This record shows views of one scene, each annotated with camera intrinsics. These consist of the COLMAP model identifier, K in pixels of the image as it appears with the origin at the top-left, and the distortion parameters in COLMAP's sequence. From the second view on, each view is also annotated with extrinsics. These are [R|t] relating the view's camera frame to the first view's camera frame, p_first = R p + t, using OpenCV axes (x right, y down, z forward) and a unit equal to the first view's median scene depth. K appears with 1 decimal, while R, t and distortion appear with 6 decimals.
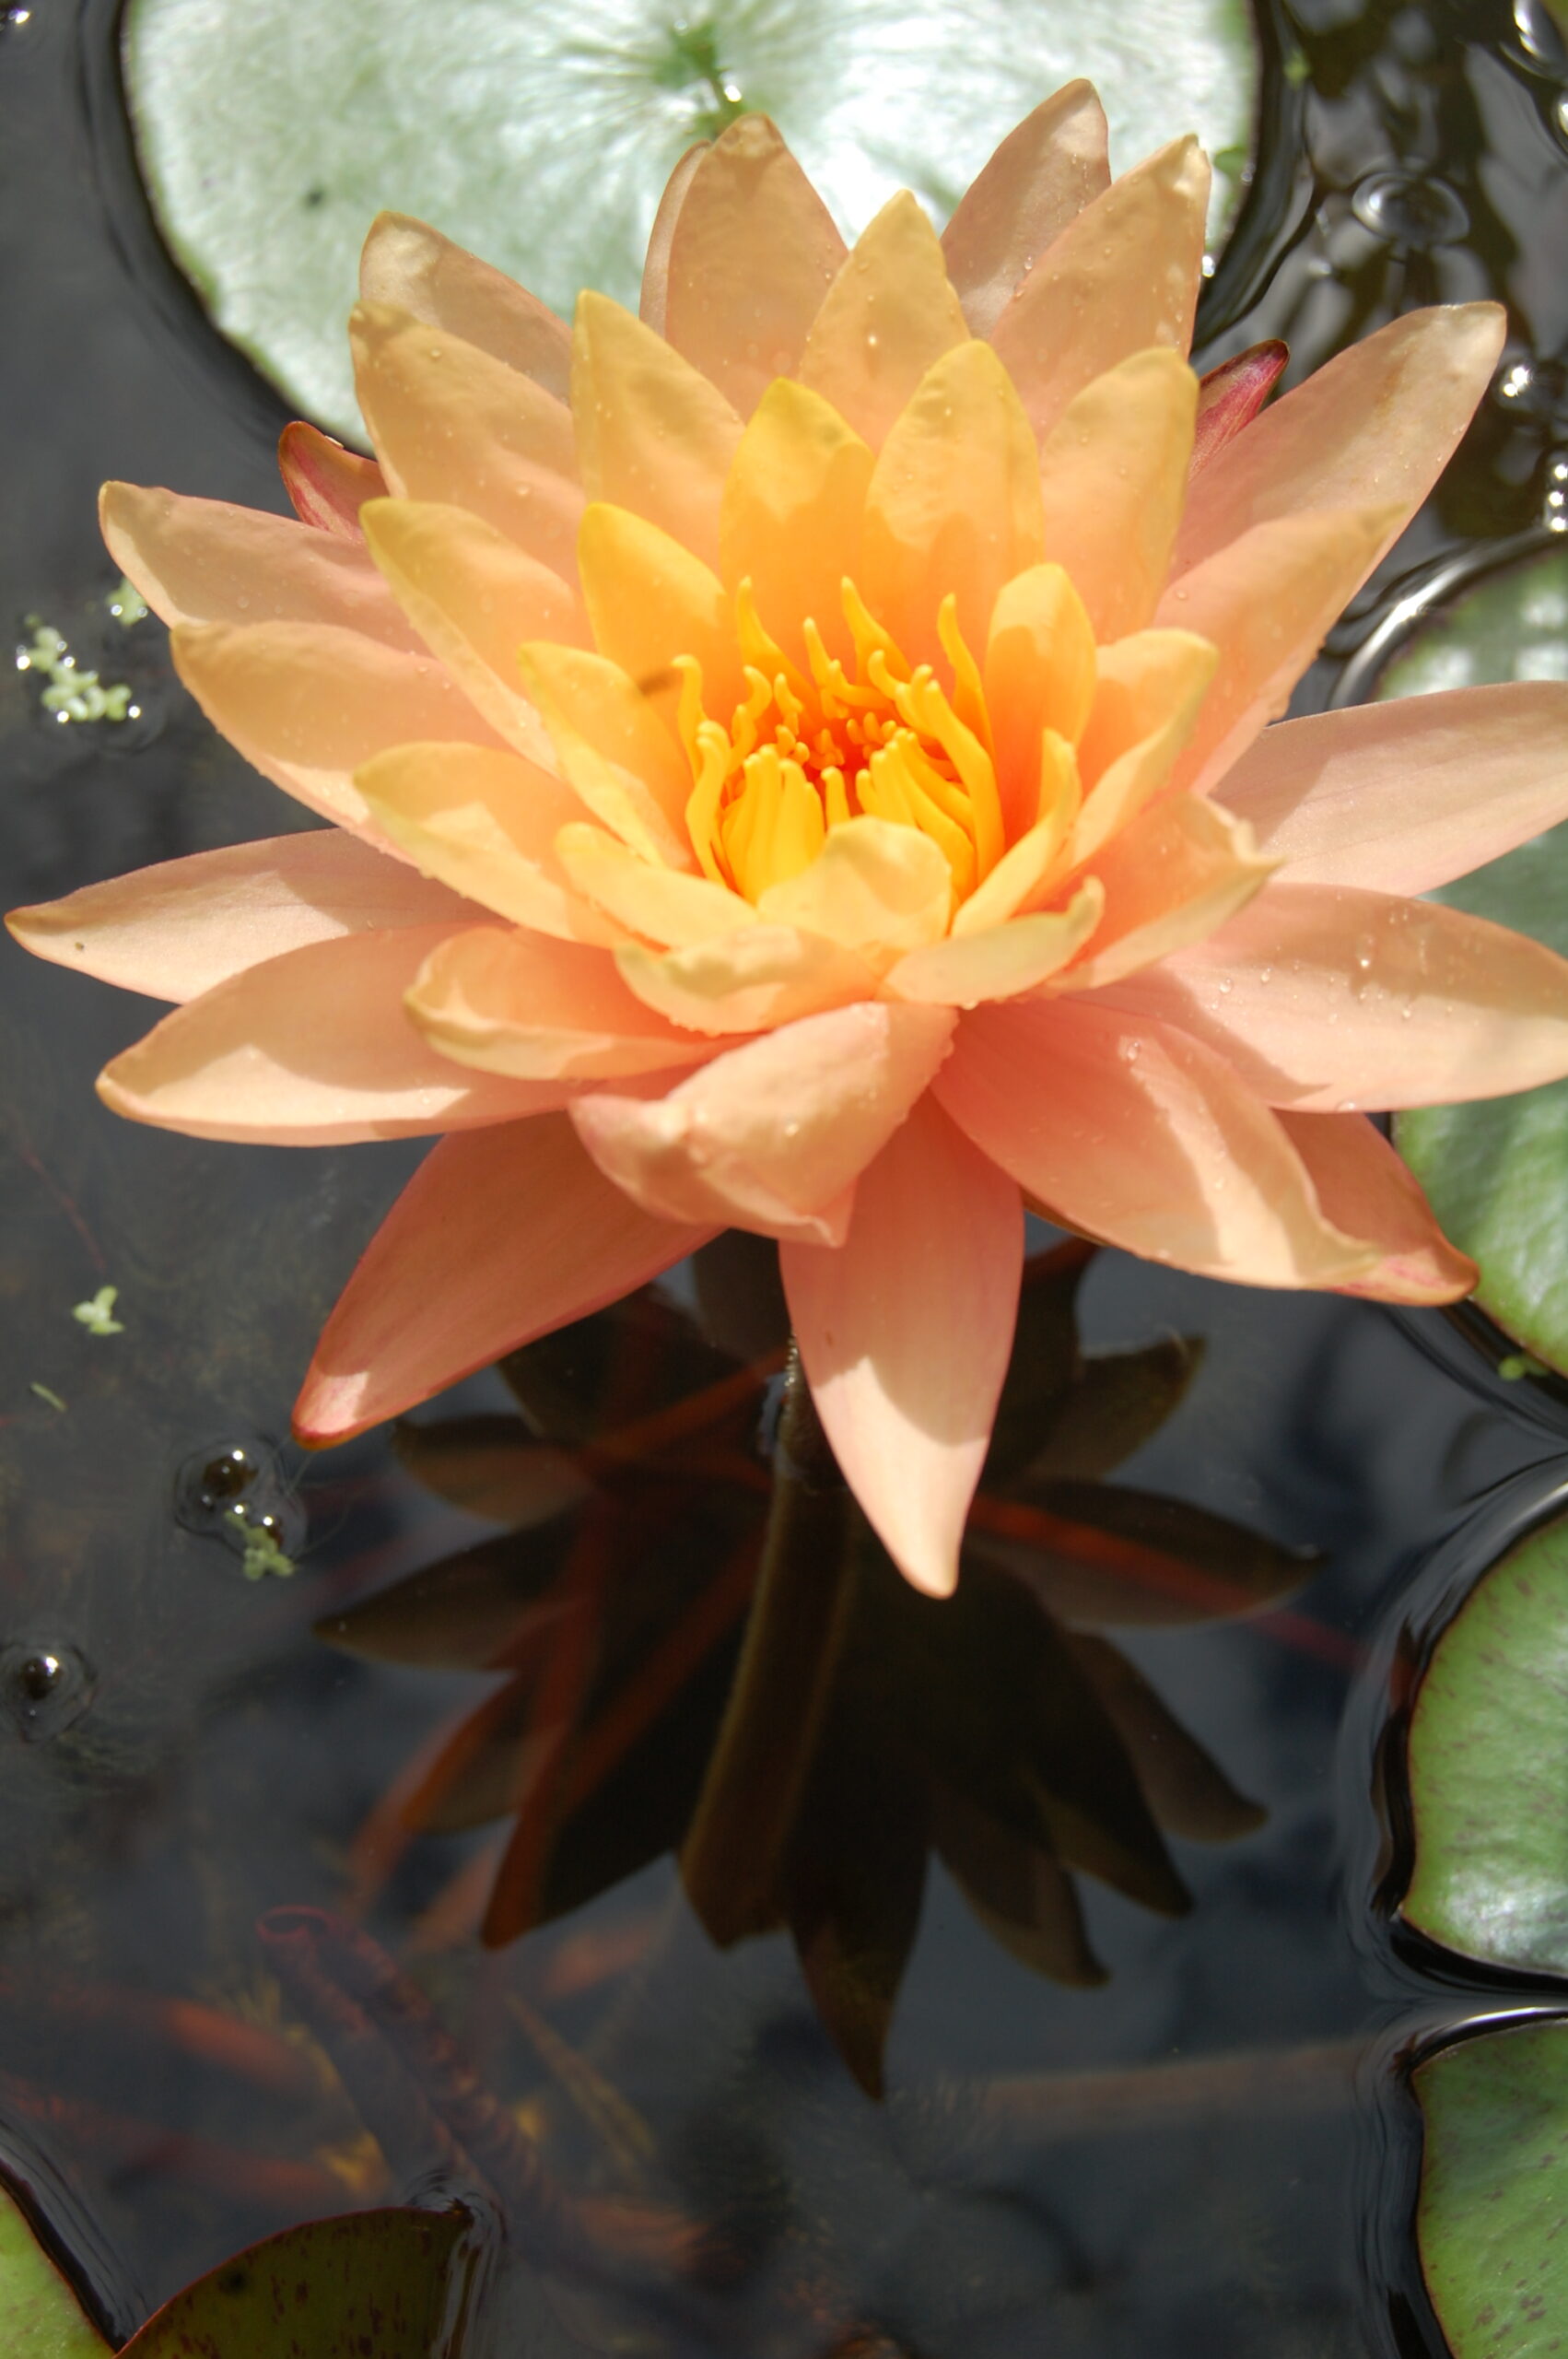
lens RADIAL K [[3922.9, 0, 727.5], [0, 3922.9, 1173.0], [0, 0, 1]] dist [0.003452, -0.089978]
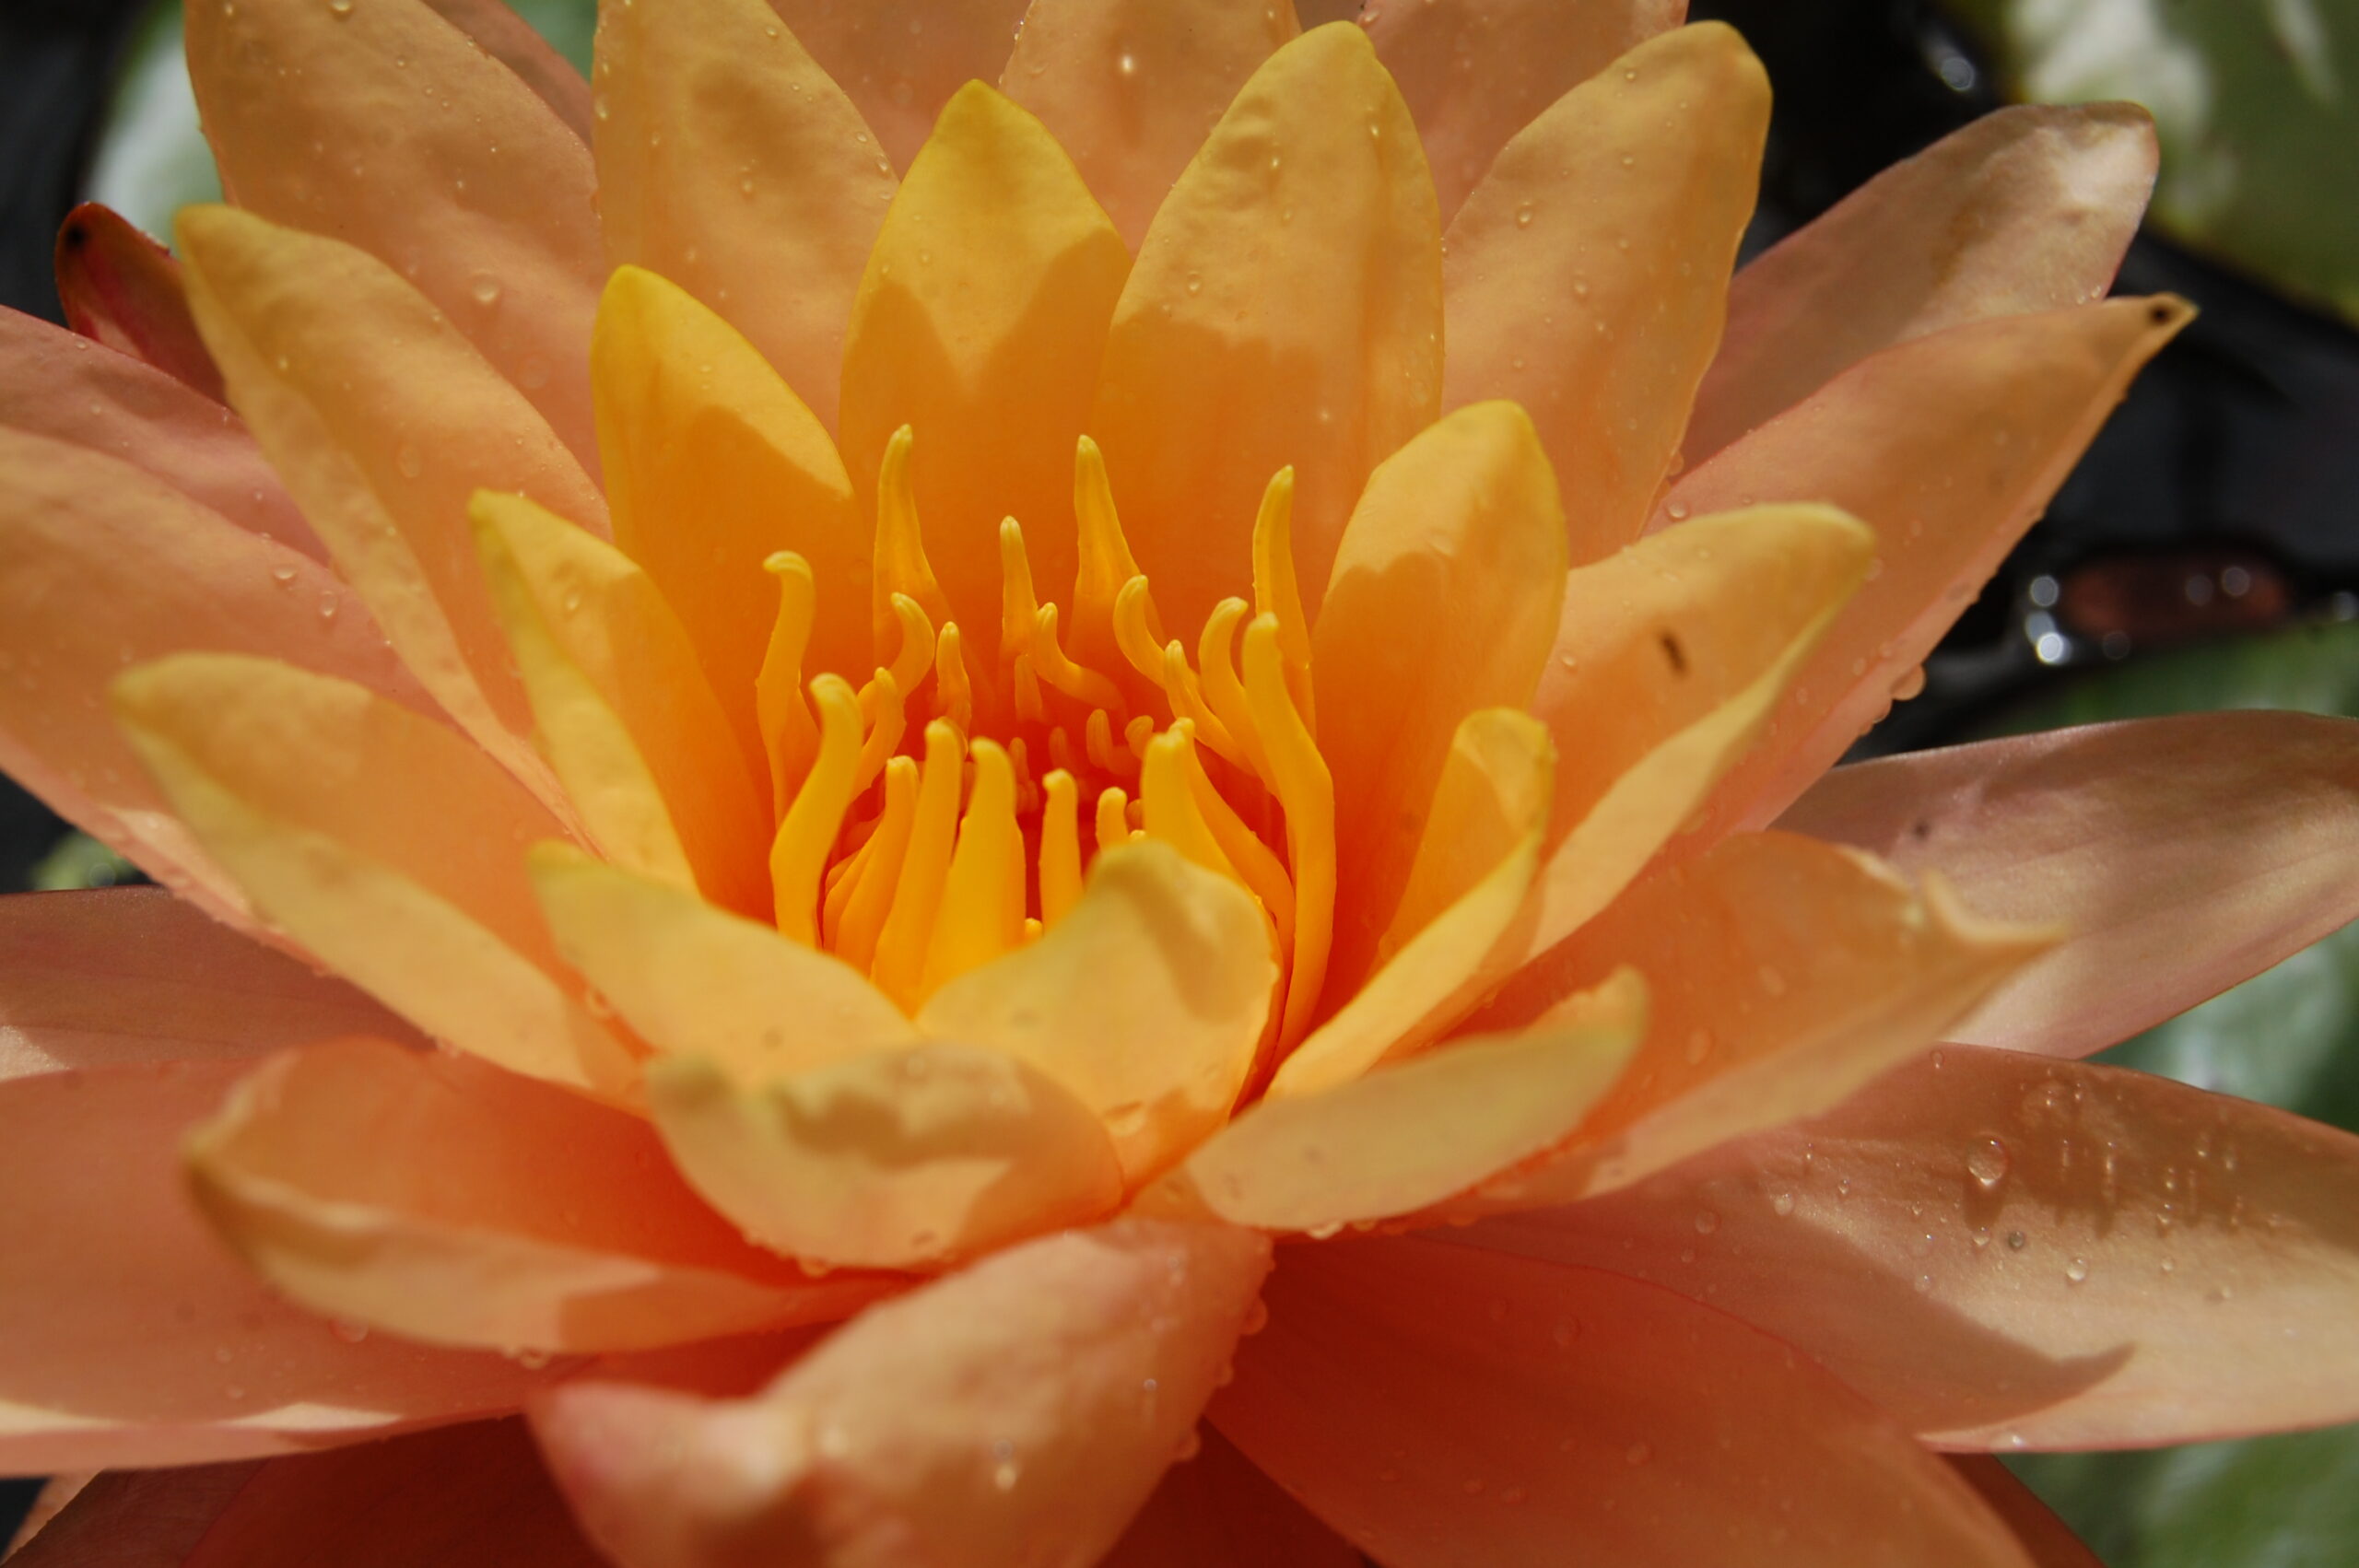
lens RADIAL K [[3773.7, 0, 1238.5], [0, 3773.7, 792.3], [0, 0, 1]] dist [-0.068310, -0.106609]
pose [[0.985864, 0.049571, 0.160050, -0.029869], [-0.019333, 0.982507, -0.185217, -0.007319], [-0.166431, 0.179504, 0.969577, 0.498226]]
